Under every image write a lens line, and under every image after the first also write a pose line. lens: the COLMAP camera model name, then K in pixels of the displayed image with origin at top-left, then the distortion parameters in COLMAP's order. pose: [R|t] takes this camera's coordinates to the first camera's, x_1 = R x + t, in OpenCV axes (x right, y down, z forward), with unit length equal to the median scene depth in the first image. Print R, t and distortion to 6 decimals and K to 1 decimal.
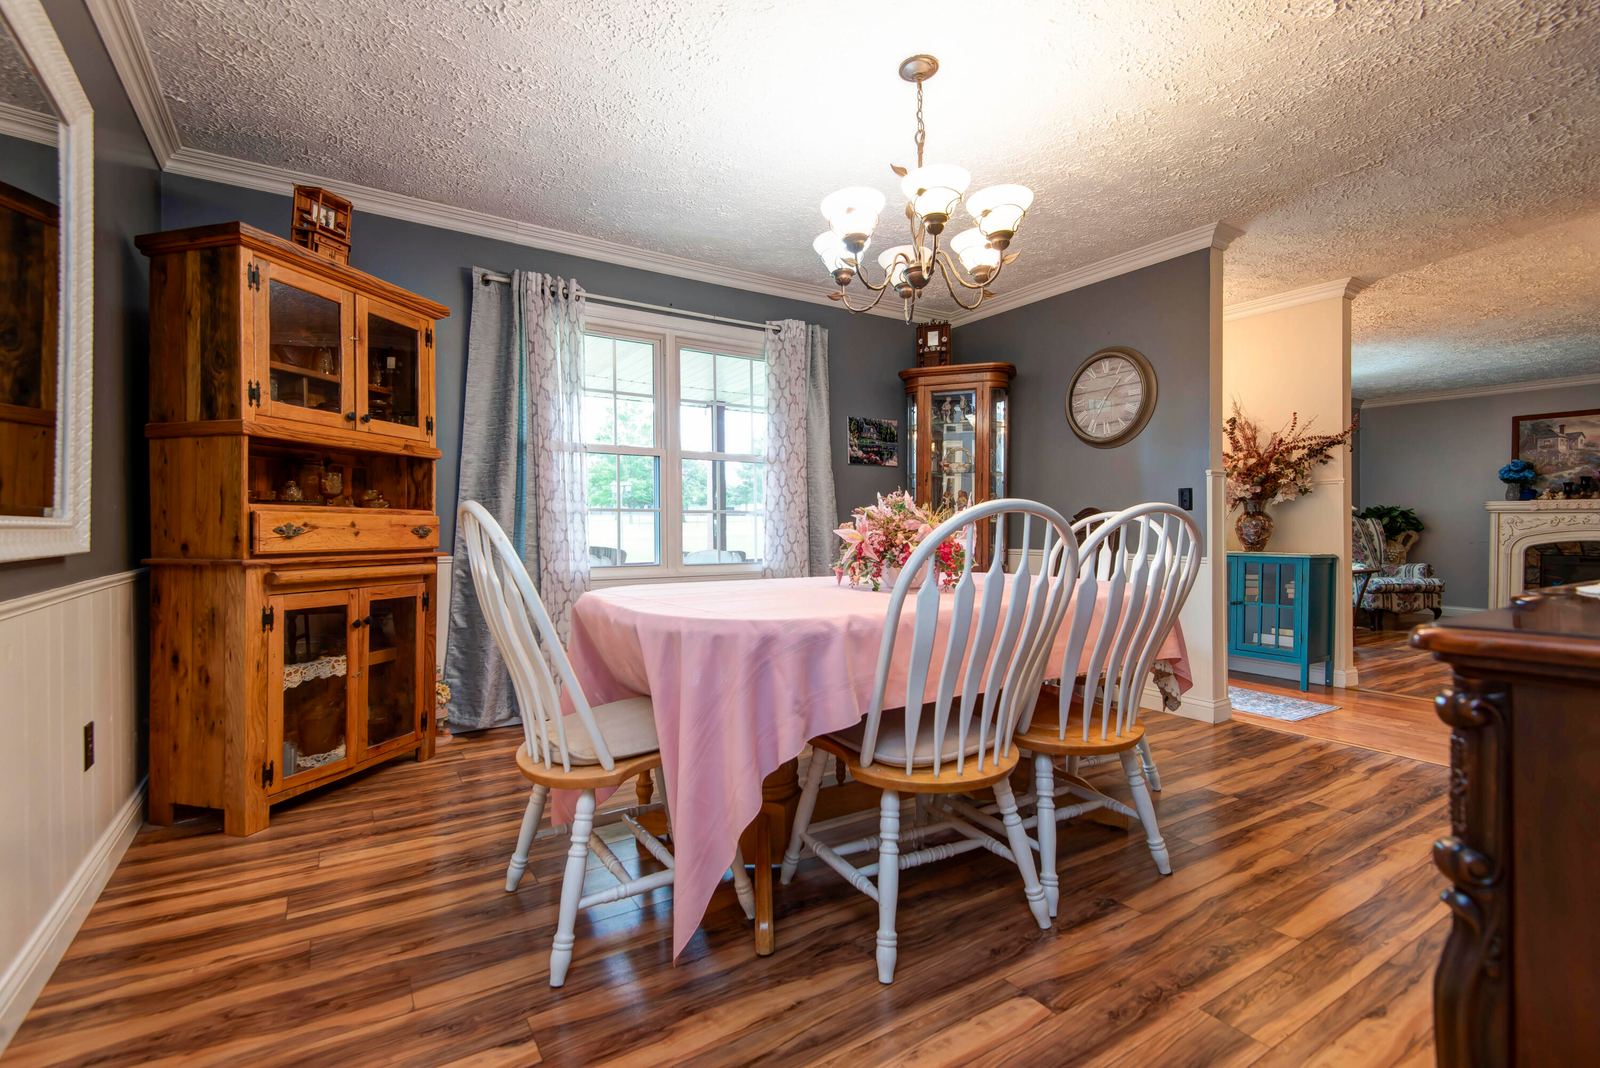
lens RADIAL K [[738.9, 0, 790.5], [0, 738.9, 531.3], [0, 0, 1]] dist [0.026739, -0.011557]
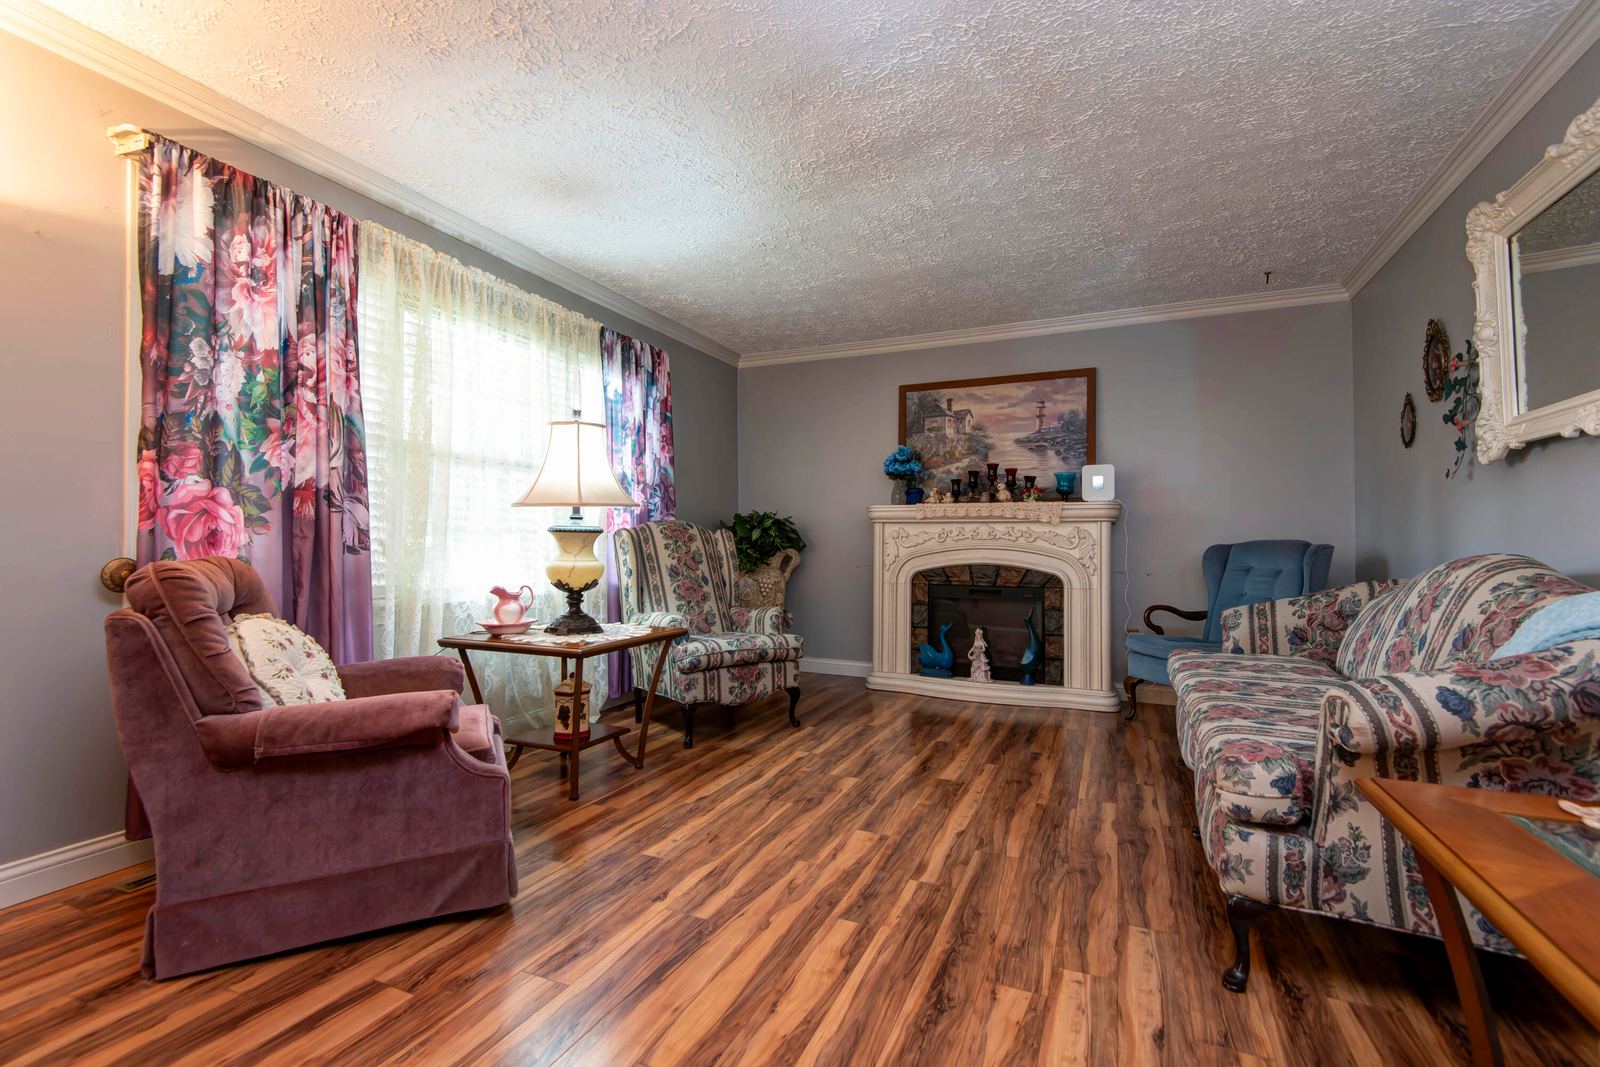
lens RADIAL K [[738.9, 0, 797.6], [0, 738.9, 538.4], [0, 0, 1]] dist [0.026739, -0.011557]
pose [[0.833446, 0.003855, 0.552588, 0.534283], [0.004629, 0.999892, -0.013958, -0.001789], [-0.552582, 0.014191, 0.833338, 0.509268]]
